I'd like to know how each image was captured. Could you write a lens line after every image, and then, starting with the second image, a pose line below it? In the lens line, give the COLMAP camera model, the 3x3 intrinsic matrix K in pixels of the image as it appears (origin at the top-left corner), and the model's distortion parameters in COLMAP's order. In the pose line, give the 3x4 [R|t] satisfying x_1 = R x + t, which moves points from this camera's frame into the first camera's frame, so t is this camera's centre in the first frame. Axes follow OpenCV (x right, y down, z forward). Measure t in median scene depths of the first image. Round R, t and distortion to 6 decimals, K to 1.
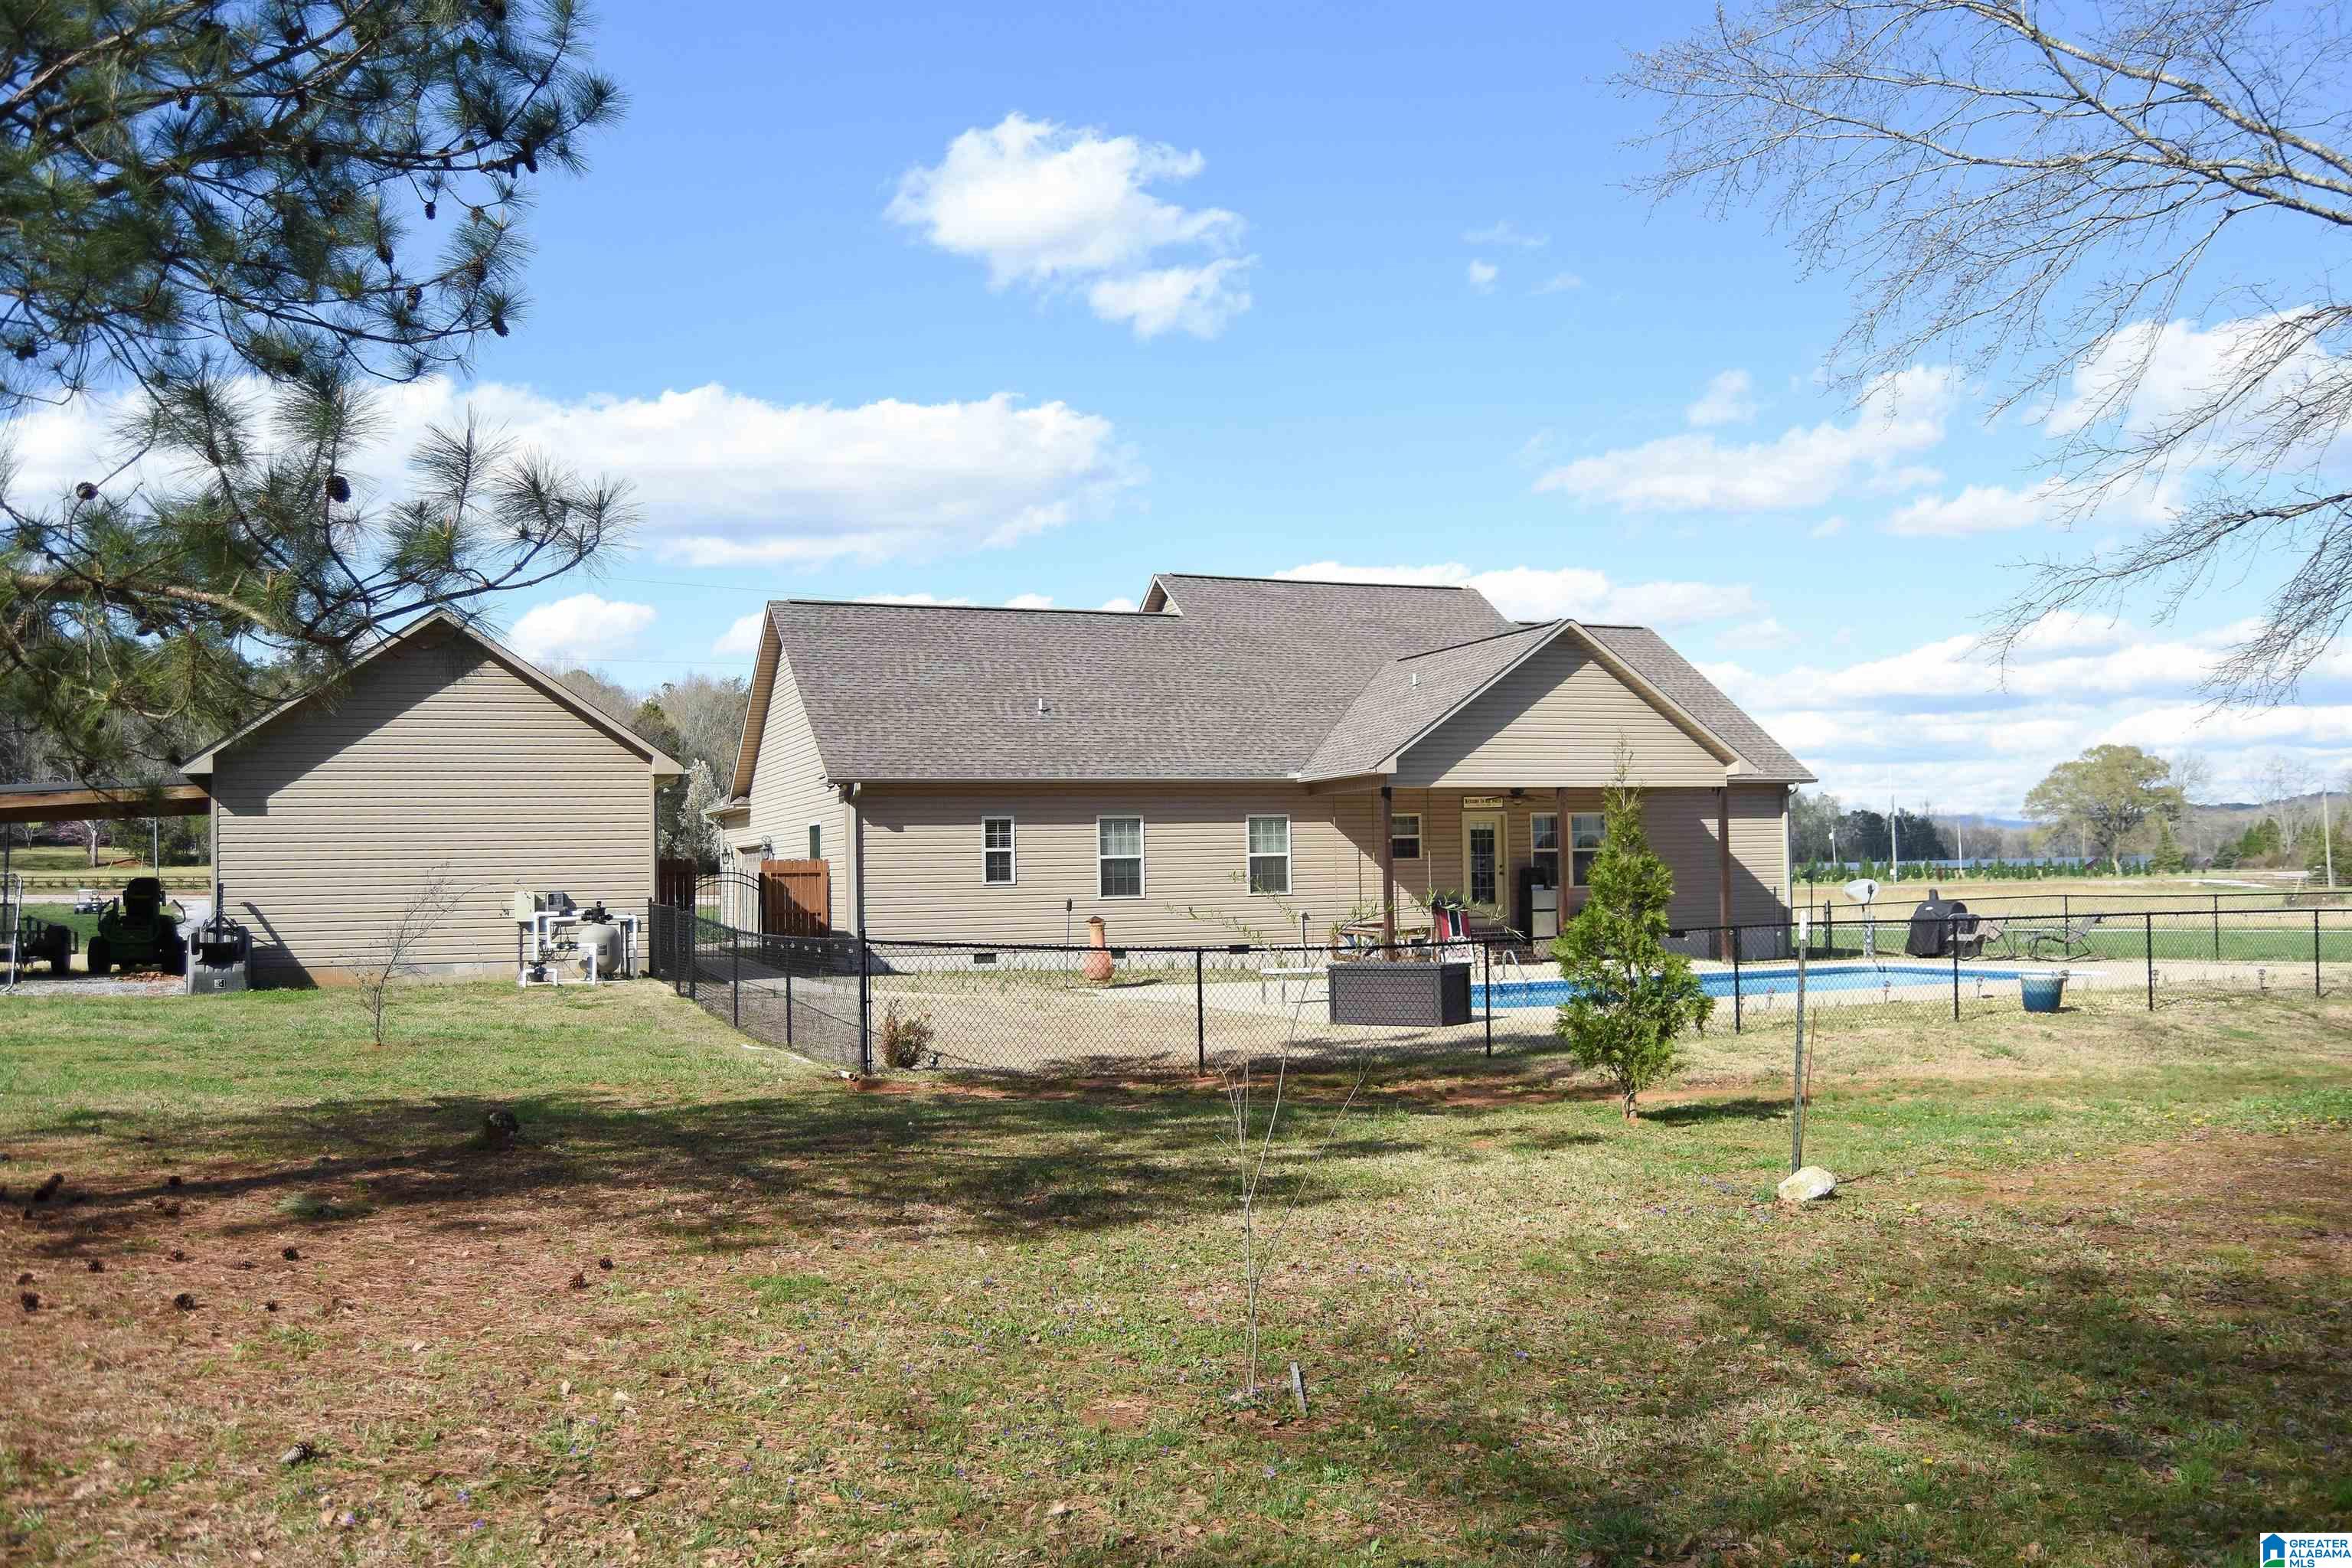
lens RADIAL K [[1903.5, 0, 1186.4], [0, 1903.5, 782.1], [0, 0, 1]] dist [-0.099990, 0.043711]
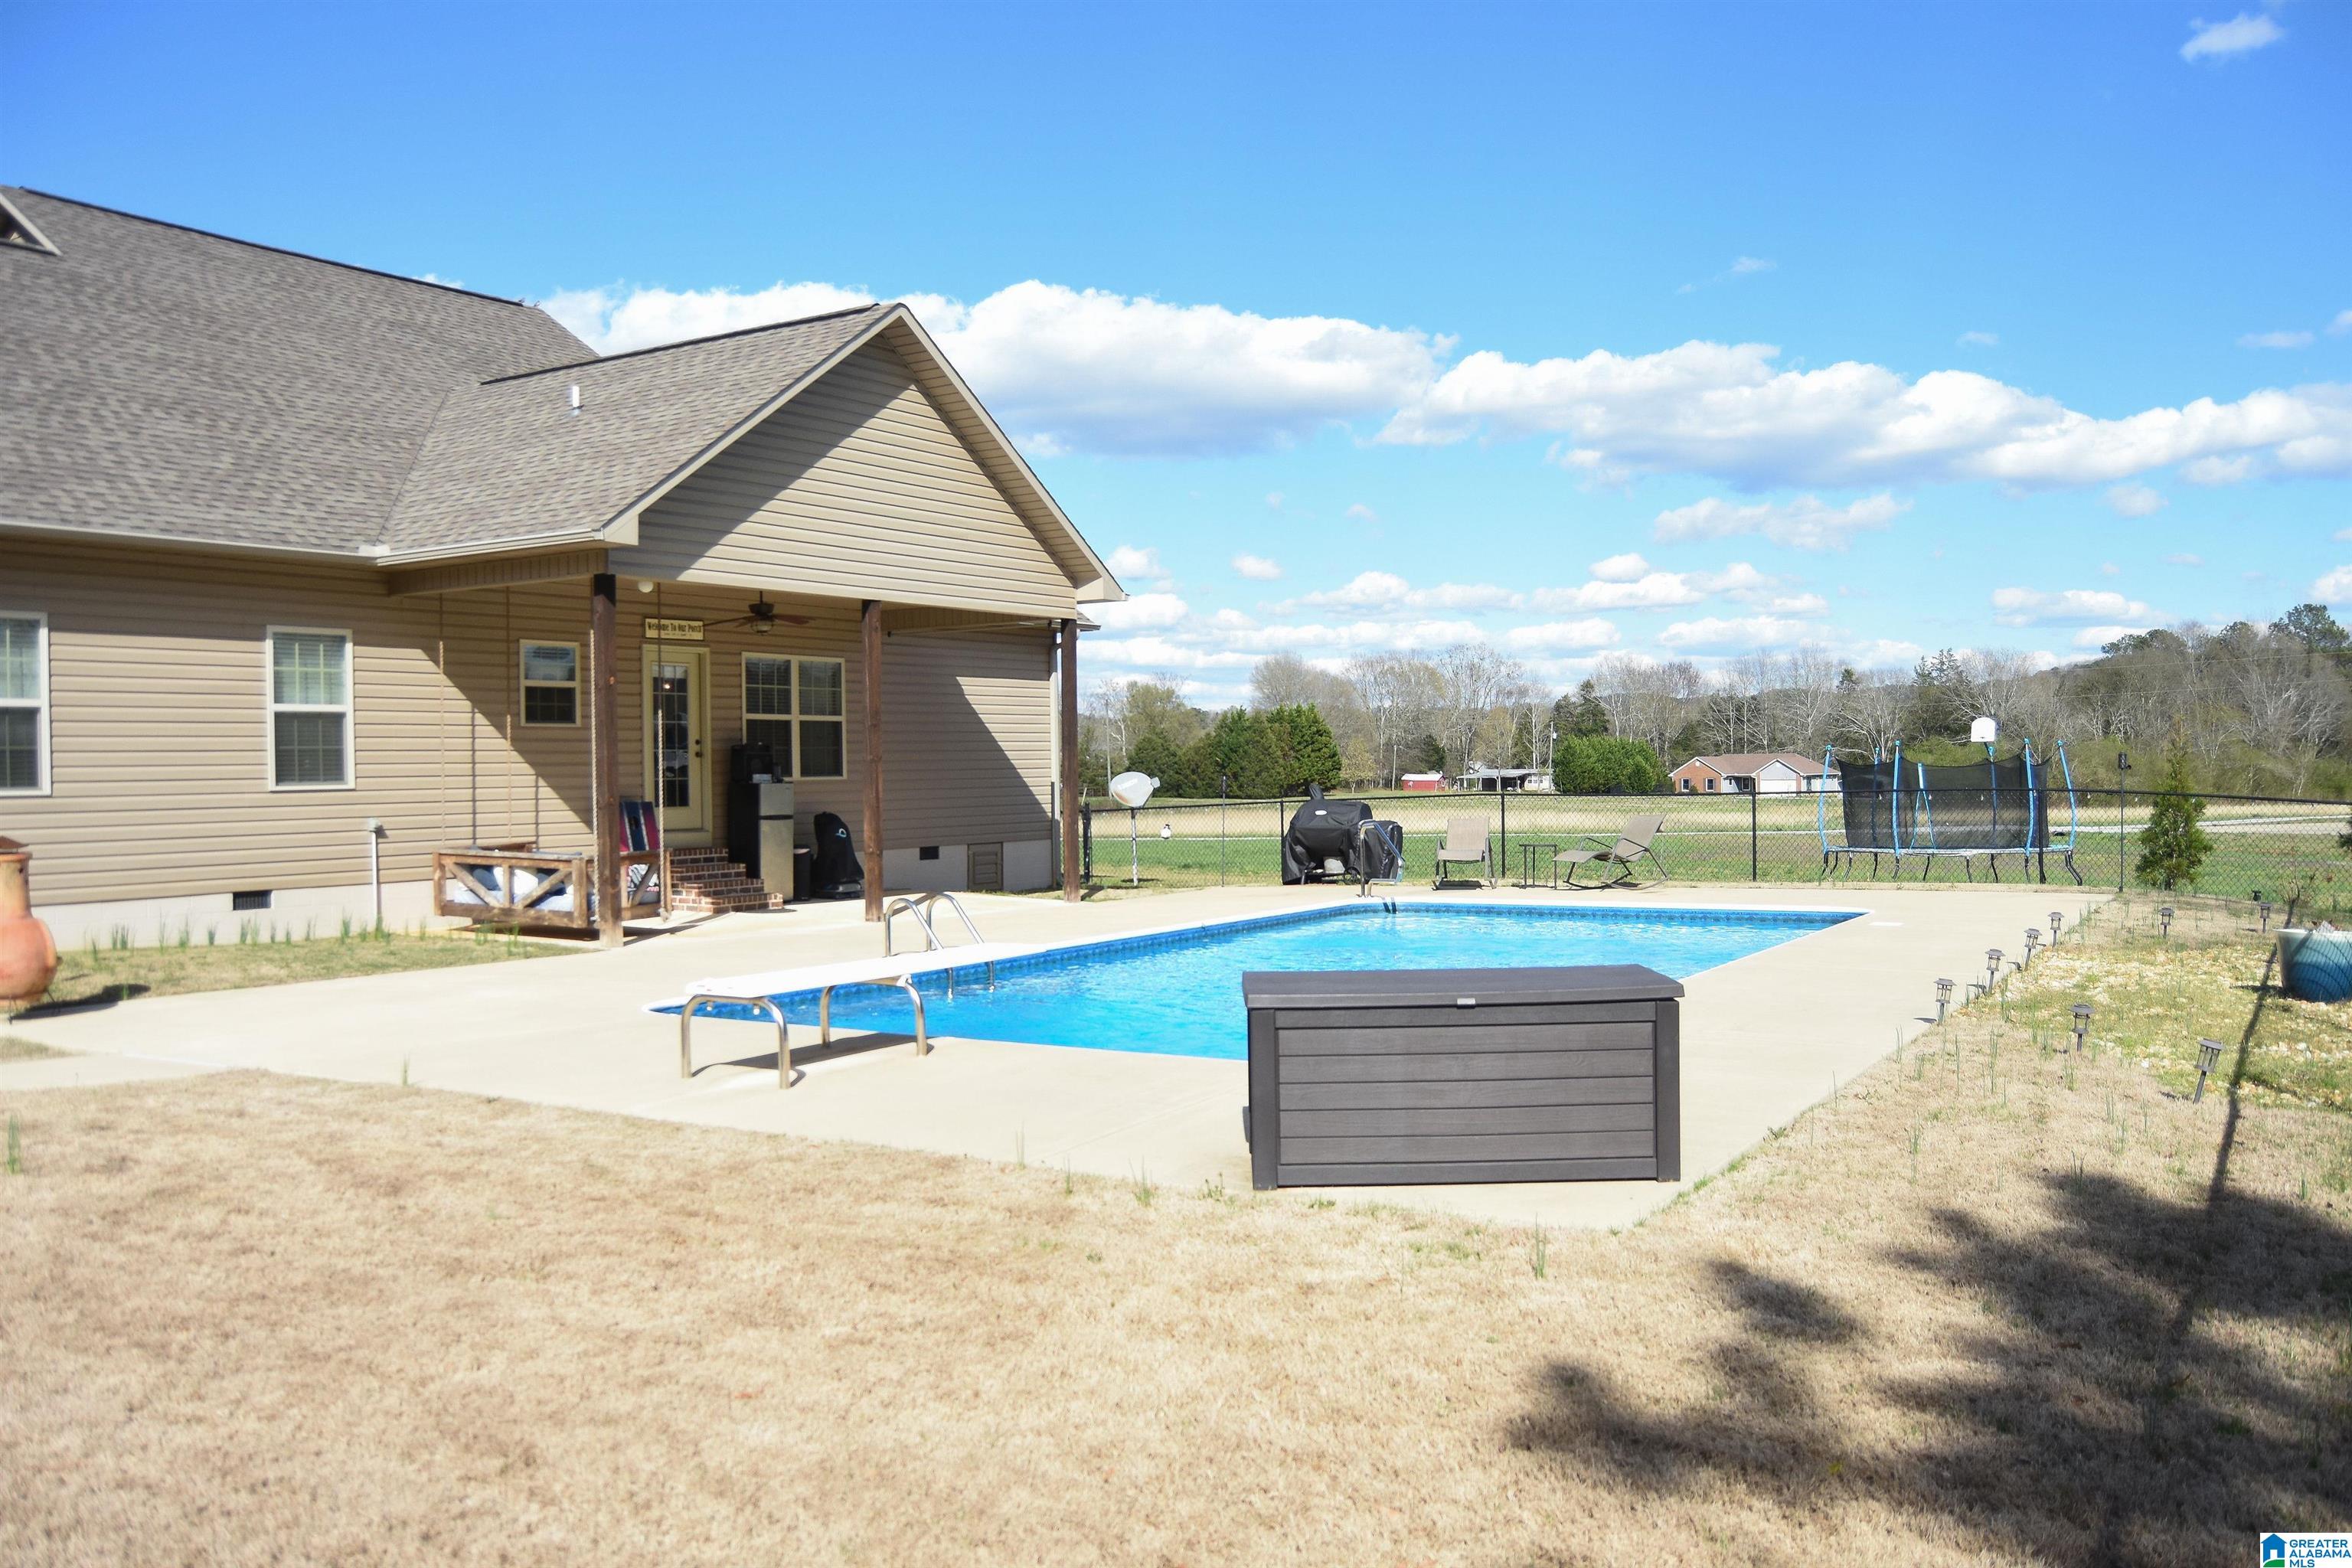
lens RADIAL K [[1903.5, 0, 1158.1], [0, 1903.5, 780.2], [0, 0, 1]] dist [-0.099990, 0.043711]
pose [[0.801995, 0.003316, 0.597322, -0.071153], [-0.032151, 0.998775, 0.037623, 0.031632], [-0.596465, -0.049378, 0.801119, 0.479171]]
